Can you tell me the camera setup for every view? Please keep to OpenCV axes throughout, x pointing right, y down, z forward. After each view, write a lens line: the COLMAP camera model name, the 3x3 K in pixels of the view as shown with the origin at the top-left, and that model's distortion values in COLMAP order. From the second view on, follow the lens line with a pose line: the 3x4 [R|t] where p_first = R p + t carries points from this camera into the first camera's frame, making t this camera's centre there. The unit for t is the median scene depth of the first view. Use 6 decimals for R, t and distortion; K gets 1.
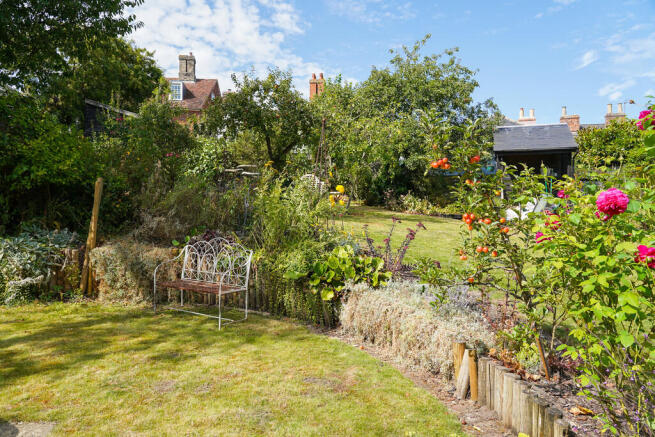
lens RADIAL K [[456.2, 0, 327.5], [0, 456.2, 203.5], [0, 0, 1]] dist [-0.004494, -0.001530]
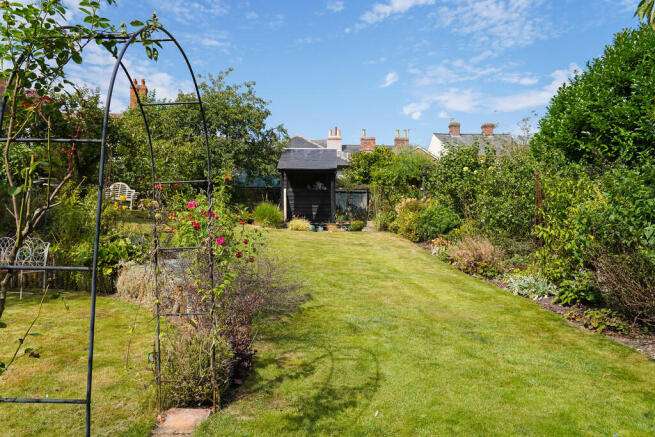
lens RADIAL K [[456.2, 0, 327.5], [0, 456.2, 203.5], [0, 0, 1]] dist [-0.004494, -0.001530]
pose [[0.935561, 0.009692, 0.353032, 0.116136], [-0.003560, 0.999831, -0.018014, 0.006897], [-0.353147, 0.015597, 0.935438, -0.503697]]
